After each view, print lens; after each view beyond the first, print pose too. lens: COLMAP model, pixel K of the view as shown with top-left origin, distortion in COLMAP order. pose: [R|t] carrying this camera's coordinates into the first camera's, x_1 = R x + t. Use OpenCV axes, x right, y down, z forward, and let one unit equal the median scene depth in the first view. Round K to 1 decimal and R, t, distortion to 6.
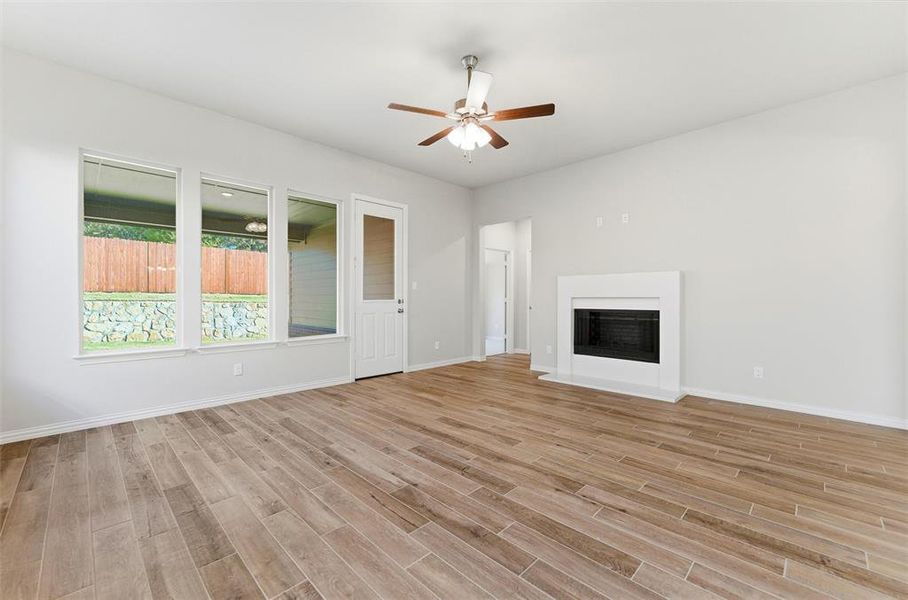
lens RADIAL K [[374.5, 0, 451.2], [0, 374.5, 298.5], [0, 0, 1]] dist [-0.002390, 0.000189]
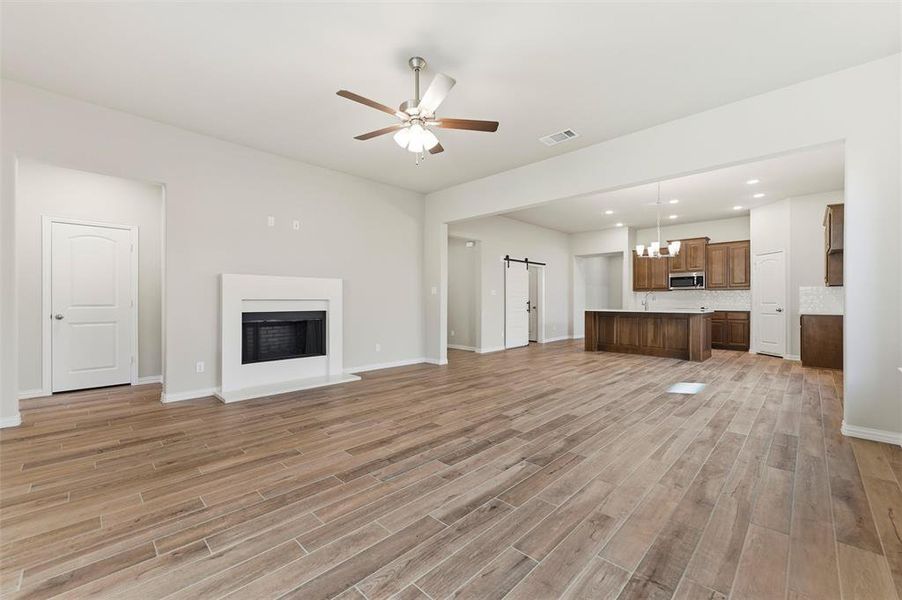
lens RADIAL K [[367.9, 0, 451.0], [0, 367.9, 300.0], [0, 0, 1]] dist [-0.001495, -0.000025]
pose [[-0.013335, 0.001668, 0.999910, -0.797710], [0.000595, 0.999998, -0.001660, 0.000073], [-0.999911, 0.000572, -0.013336, 0.790545]]
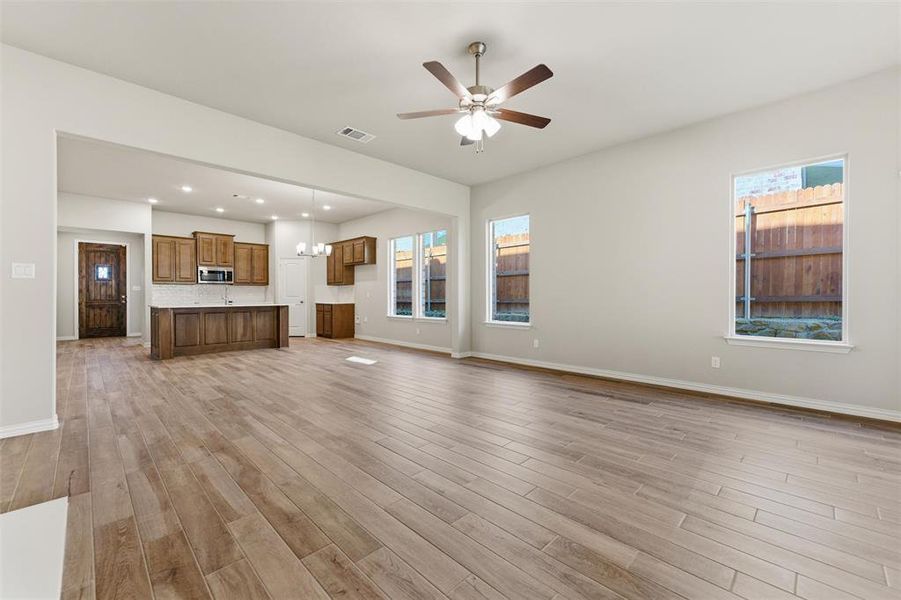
lens RADIAL K [[367.5, 0, 450.5], [0, 367.5, 300.0], [0, 0, 1]] dist [-0.001495, -0.000025]
pose [[-0.999996, 0.000803, -0.002868, 0.106501], [0.000766, 0.999921, 0.012577, 0.006569], [0.002878, 0.012575, -0.999917, 1.674194]]
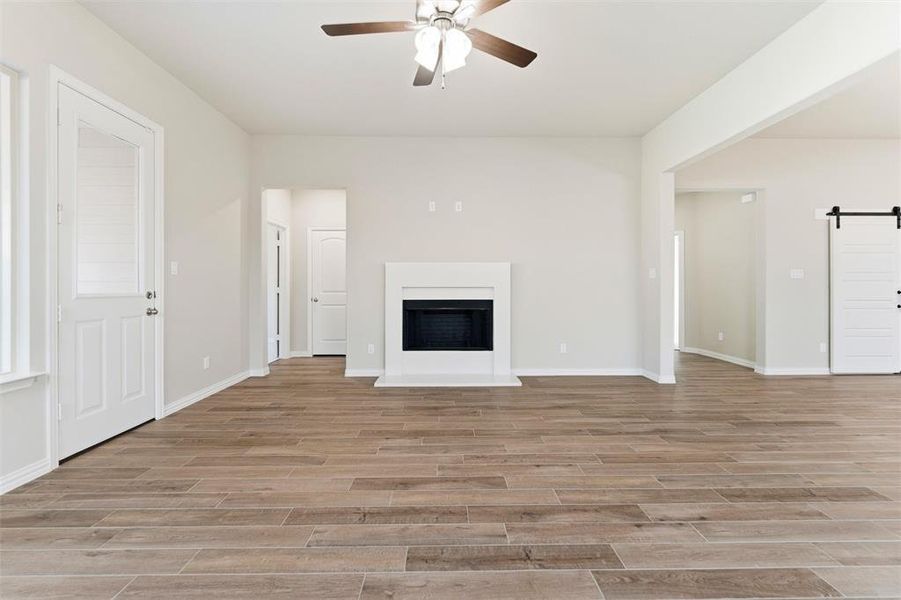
lens RADIAL K [[378.3, 0, 449.1], [0, 378.3, 286.9], [0, 0, 1]] dist [-0.001863, 0.000105]
pose [[0.694969, -0.002578, 0.719035, -0.367589], [0.001825, 0.999997, 0.001821, -0.007819], [-0.719038, 0.000046, 0.694971, 0.447235]]
